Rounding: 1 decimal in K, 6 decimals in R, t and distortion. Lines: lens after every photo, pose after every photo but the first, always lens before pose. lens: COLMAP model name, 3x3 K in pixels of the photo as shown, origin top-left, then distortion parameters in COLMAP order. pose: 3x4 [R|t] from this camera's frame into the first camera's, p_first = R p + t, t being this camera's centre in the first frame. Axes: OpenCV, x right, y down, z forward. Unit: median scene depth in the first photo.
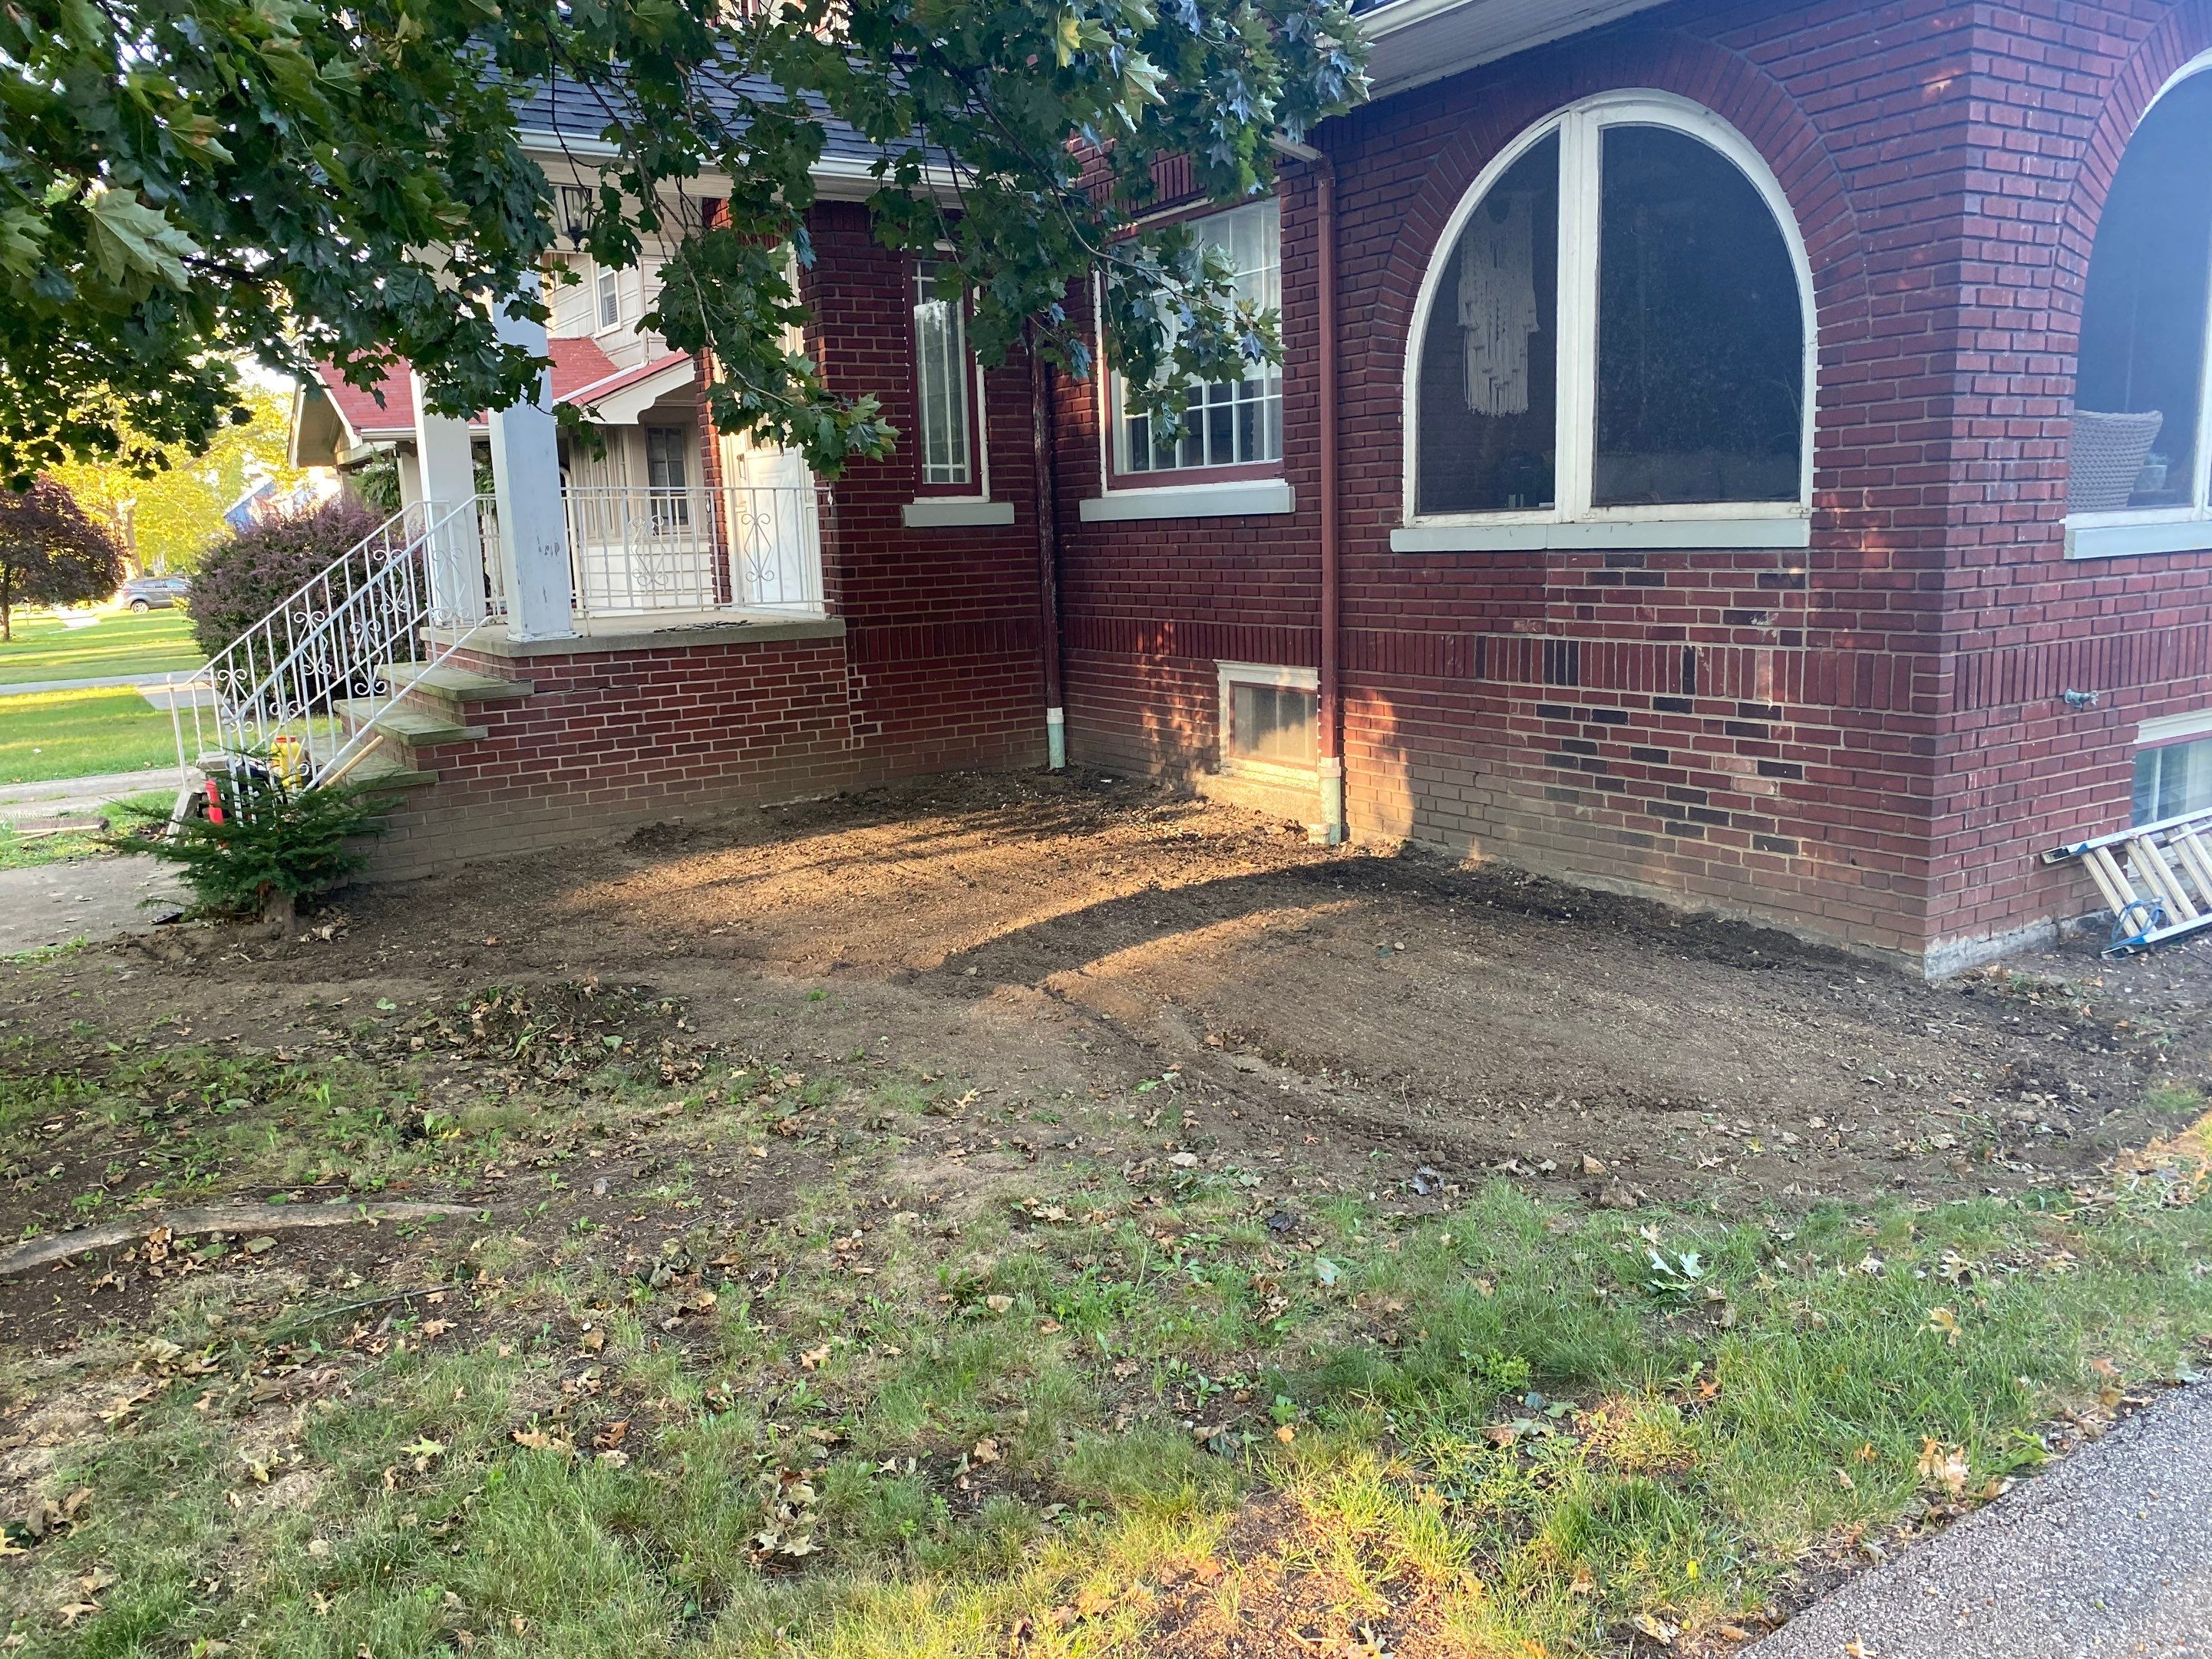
lens RADIAL K [[1583.2, 0, 1104.8], [0, 1583.2, 823.0], [0, 0, 1]] dist [0.079451, -0.101856]
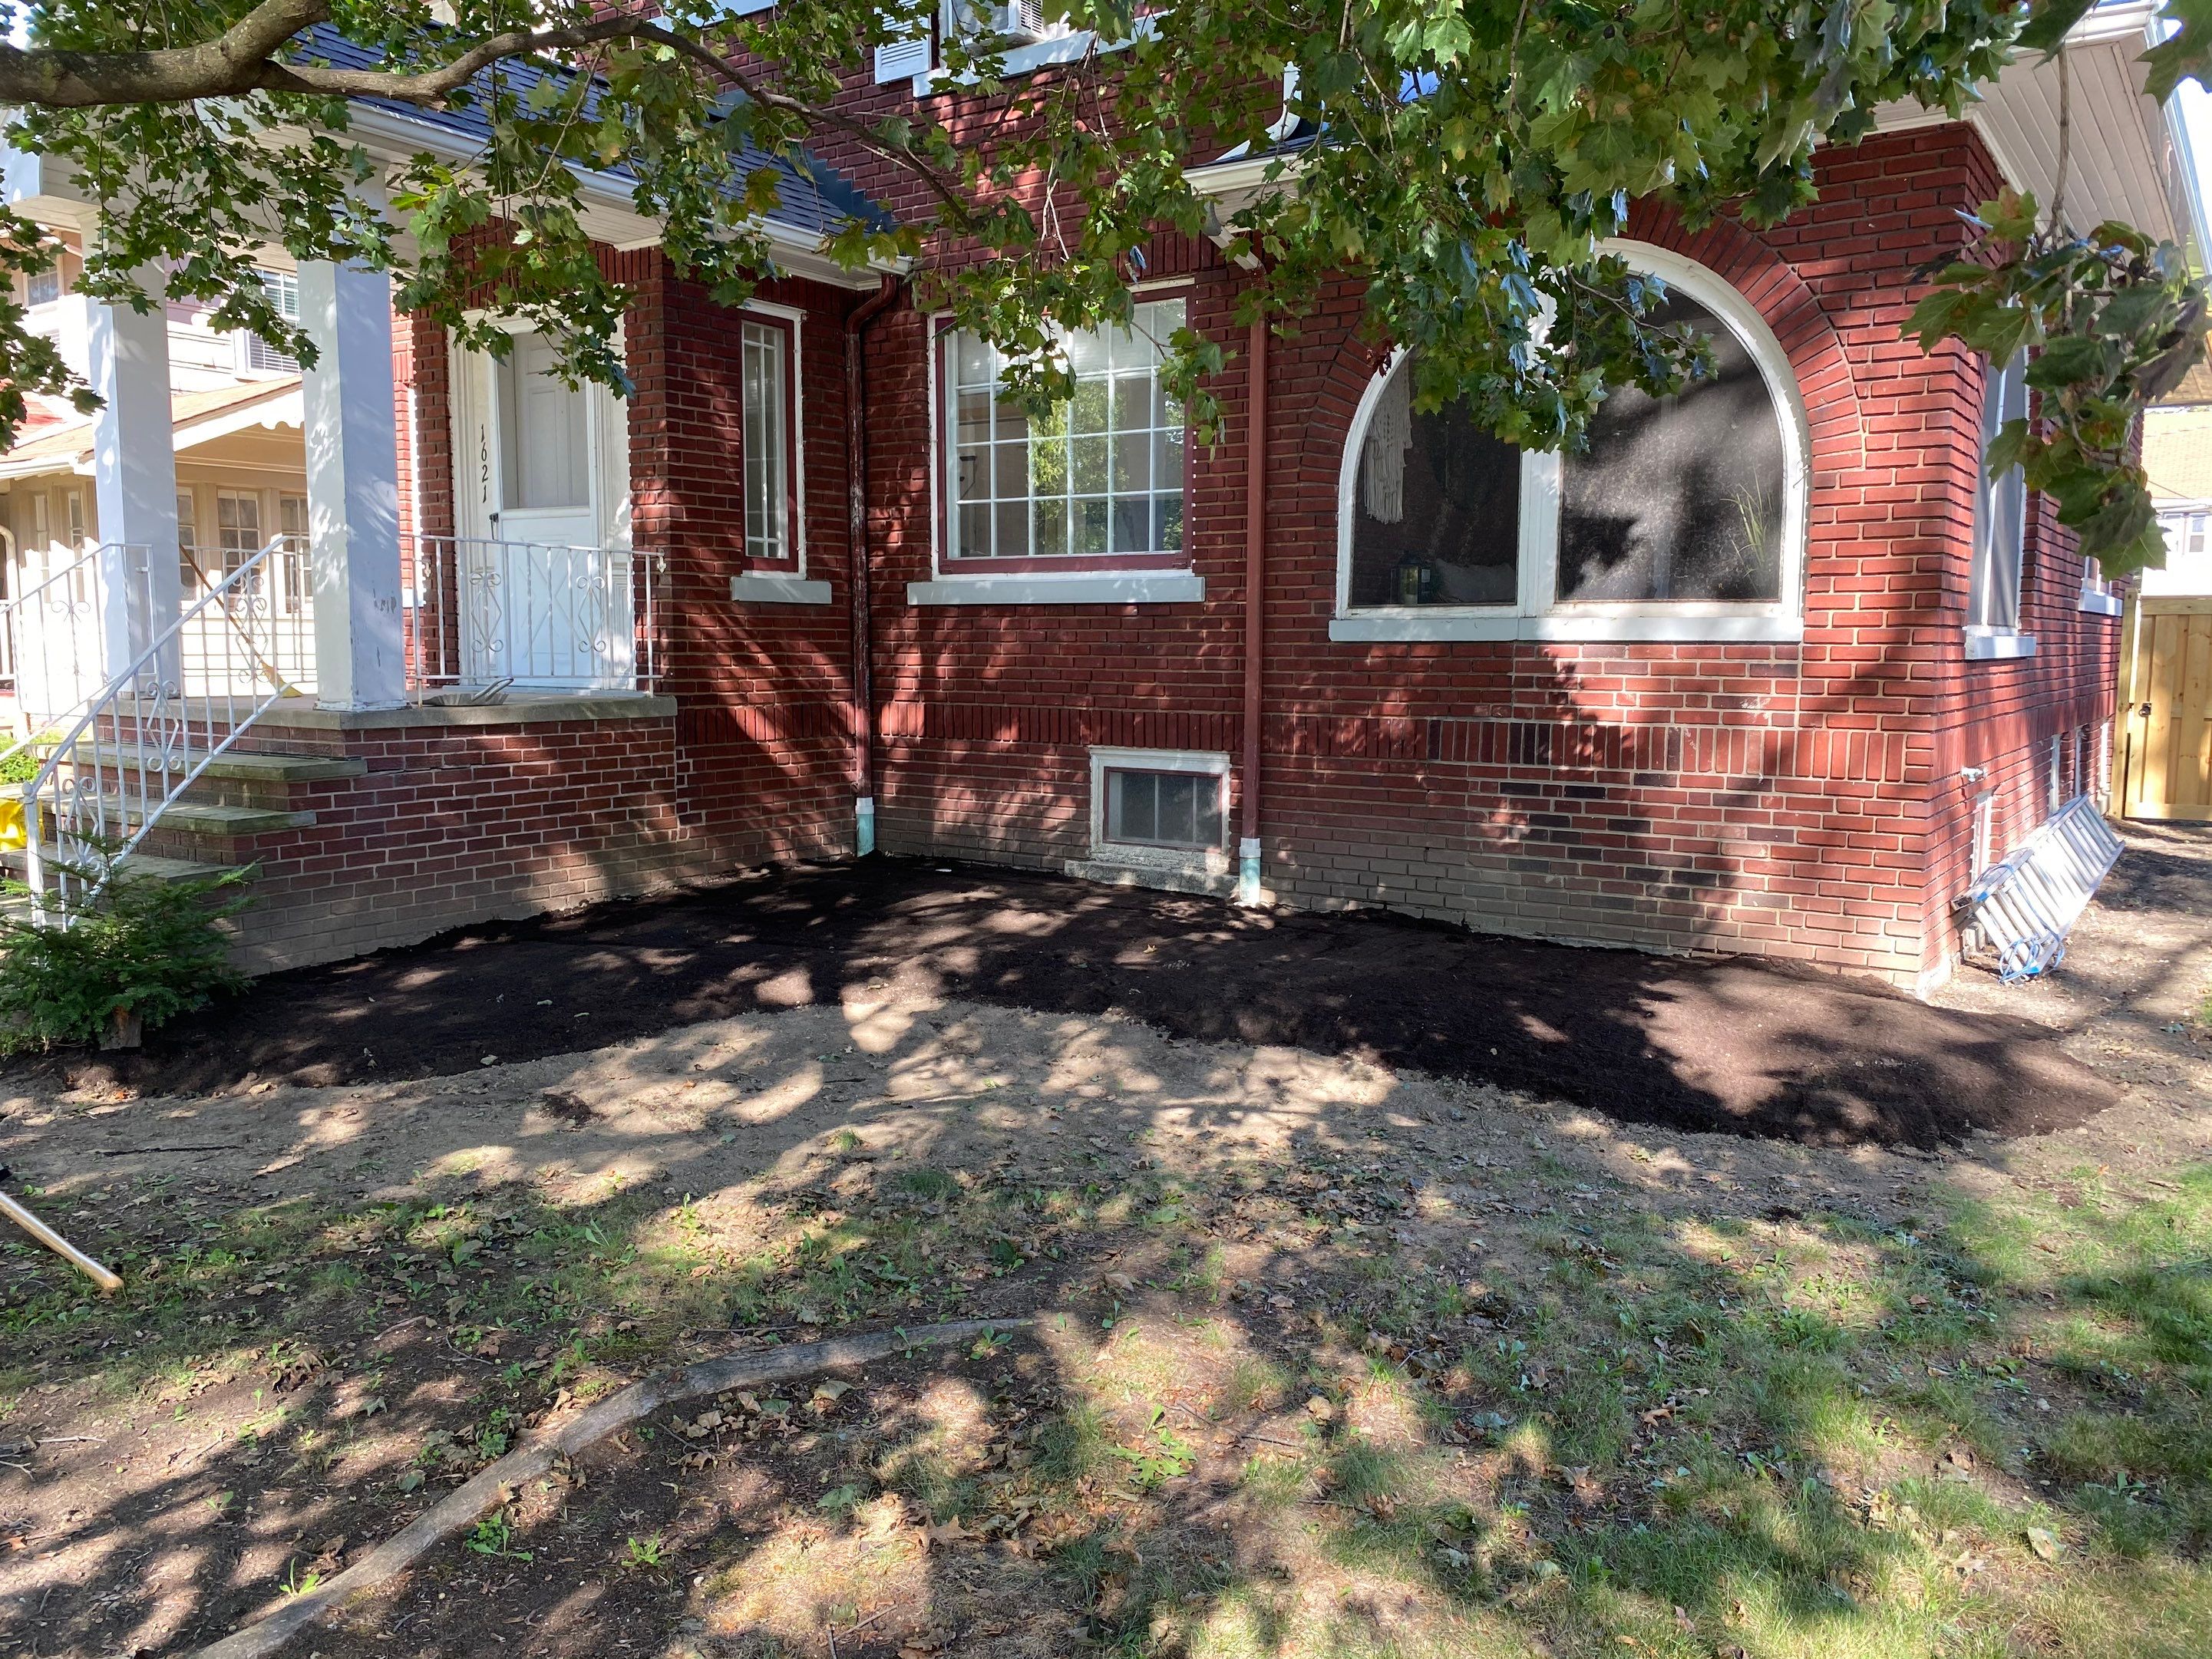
lens RADIAL K [[1583.2, 0, 1104.8], [0, 1583.2, 823.0], [0, 0, 1]] dist [0.079451, -0.101856]
pose [[0.928882, -0.005158, 0.370340, -0.347460], [0.032036, 0.997274, -0.066463, 0.014977], [-0.368988, 0.073600, 0.926515, 0.089315]]
